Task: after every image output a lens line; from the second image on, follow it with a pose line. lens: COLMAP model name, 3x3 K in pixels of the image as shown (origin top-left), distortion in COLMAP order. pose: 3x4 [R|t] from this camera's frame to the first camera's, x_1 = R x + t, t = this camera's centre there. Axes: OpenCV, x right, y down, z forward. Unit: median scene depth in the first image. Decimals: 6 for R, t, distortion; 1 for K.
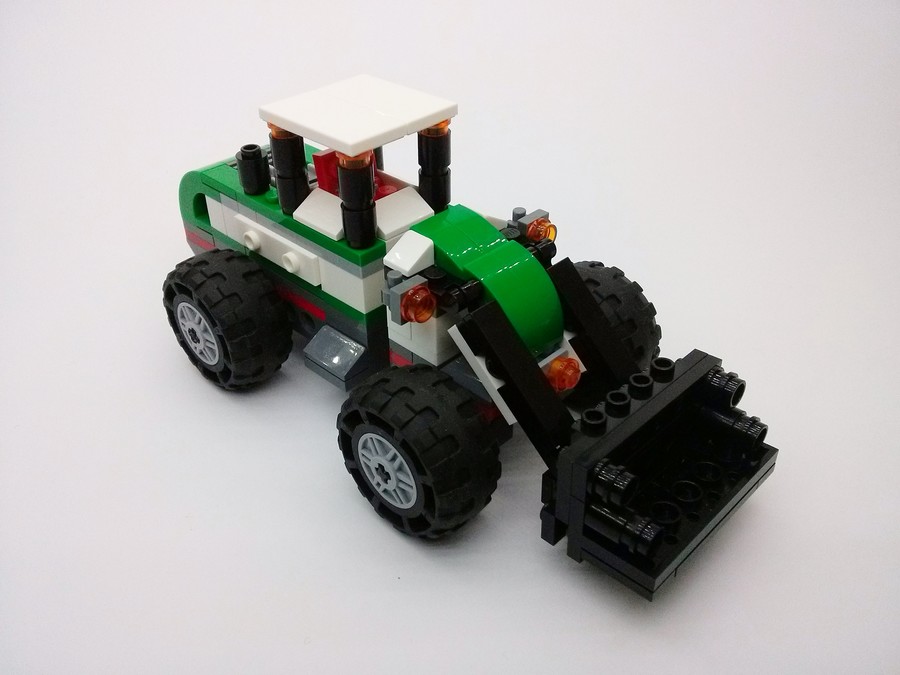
lens RADIAL K [[822.0, 0, 450.0], [0, 822.0, 337.5], [0, 0, 1]] dist [0.149838, -0.548526]
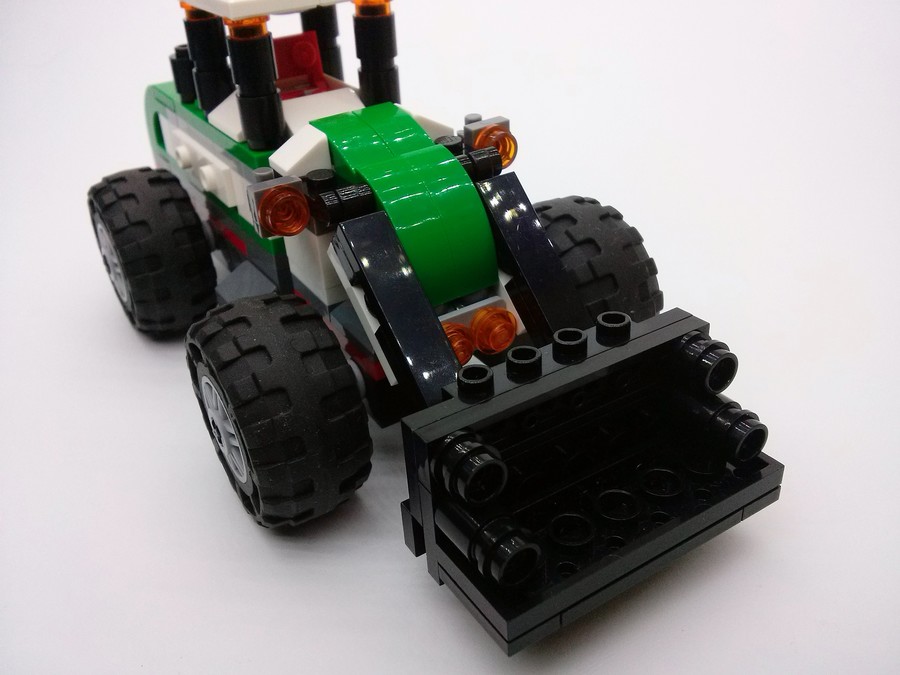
lens RADIAL K [[822.0, 0, 450.0], [0, 822.0, 337.5], [0, 0, 1]] dist [0.149838, -0.548526]
pose [[0.973542, 0.087014, -0.211292, 0.254412], [-0.096559, 0.994702, -0.035266, 0.079271], [0.207103, 0.054735, 0.976787, 0.279429]]
